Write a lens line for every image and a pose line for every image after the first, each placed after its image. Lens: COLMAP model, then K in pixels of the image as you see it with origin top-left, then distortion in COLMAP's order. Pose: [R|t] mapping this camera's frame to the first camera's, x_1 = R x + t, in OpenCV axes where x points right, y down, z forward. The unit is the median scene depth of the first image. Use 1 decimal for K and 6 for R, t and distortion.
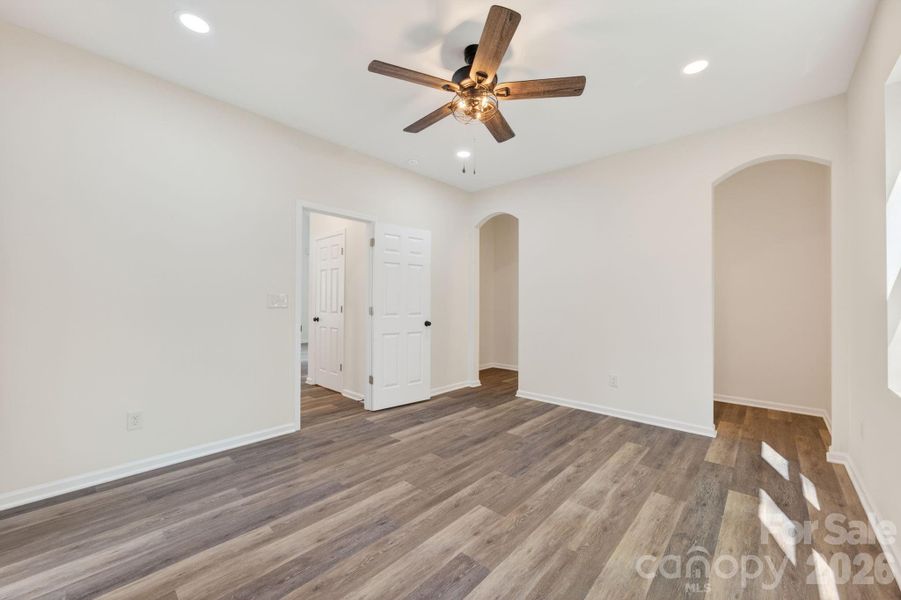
lens RADIAL K [[351.9, 0, 449.4], [0, 351.9, 299.6], [0, 0, 1]] dist [-0.002613, 0.000201]
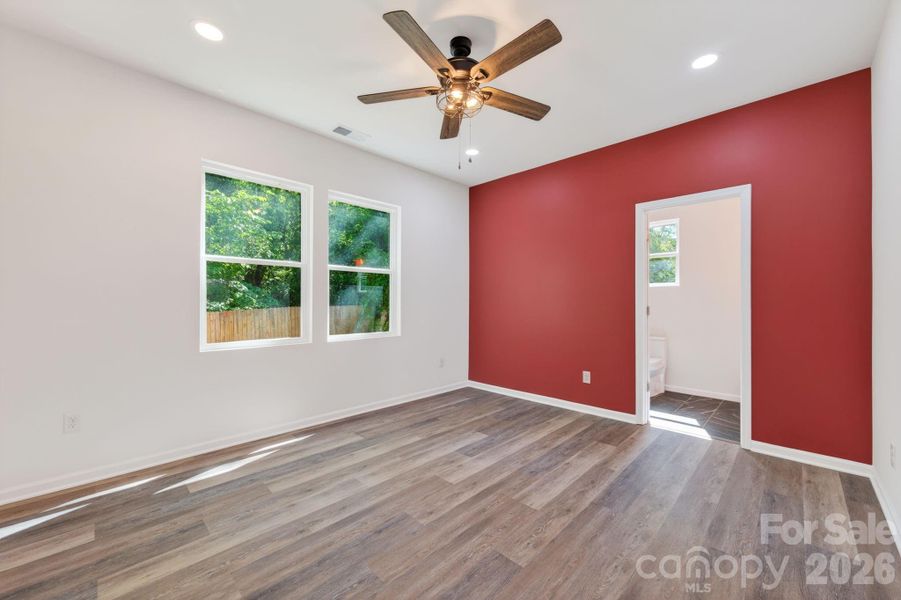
lens RADIAL K [[351.9, 0, 449.4], [0, 351.9, 299.6], [0, 0, 1]] dist [-0.002613, 0.000201]
pose [[-0.999191, -0.007721, 0.039468, 0.058539], [-0.008273, 0.999870, -0.013830, 0.021419], [-0.039356, -0.014145, -0.999125, 2.019321]]
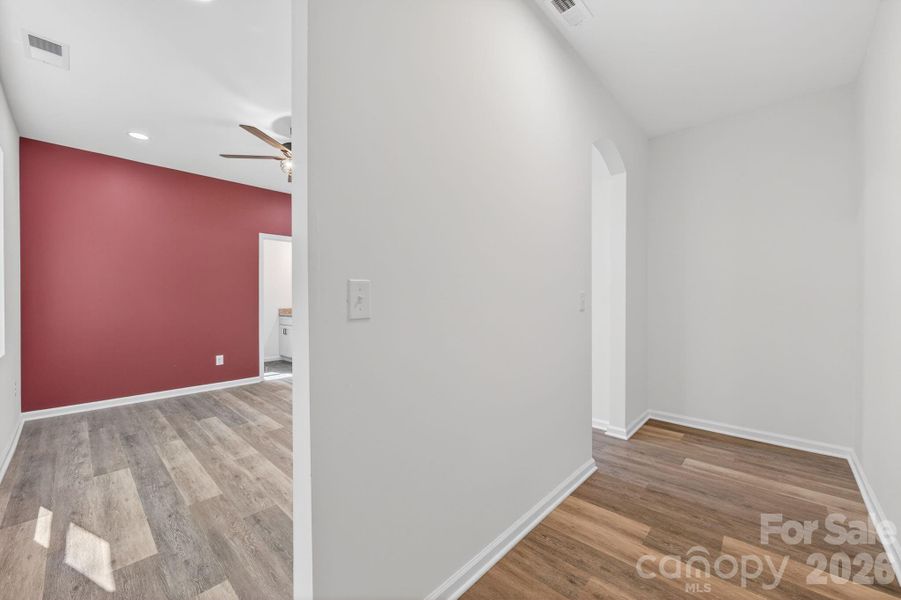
lens RADIAL K [[351.9, 0, 449.4], [0, 351.9, 299.6], [0, 0, 1]] dist [-0.002613, 0.000201]
pose [[-0.010150, -0.000008, -0.999948, 1.587772], [0.011490, 0.999934, -0.000125, 0.019693], [0.999882, -0.011491, -0.010150, 1.691320]]
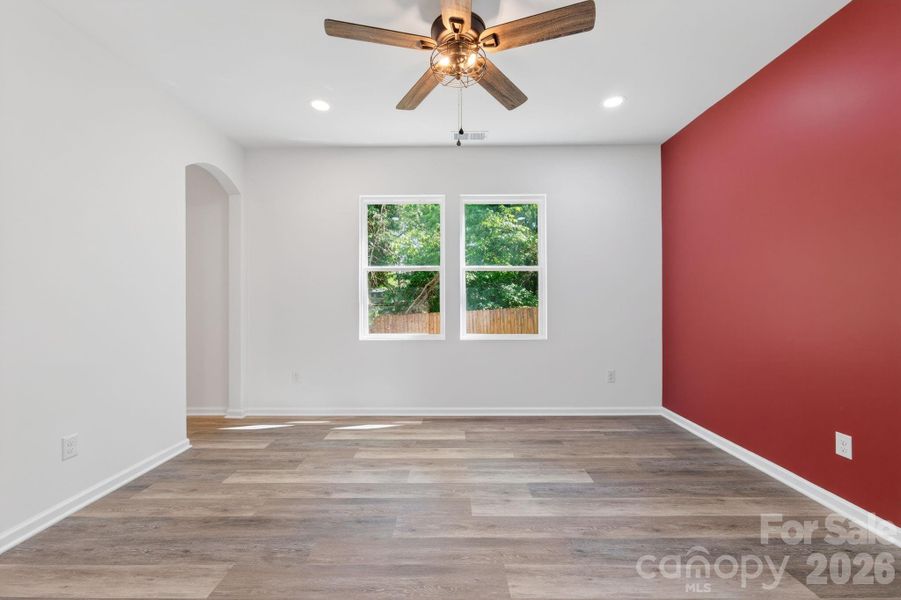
lens RADIAL K [[351.9, 0, 449.4], [0, 351.9, 299.6], [0, 0, 1]] dist [-0.002613, 0.000201]
pose [[-0.665828, -0.000043, 0.746106, -0.548540], [-0.004131, 0.999985, -0.003630, 0.011064], [-0.746094, -0.005499, -0.665818, 1.602821]]
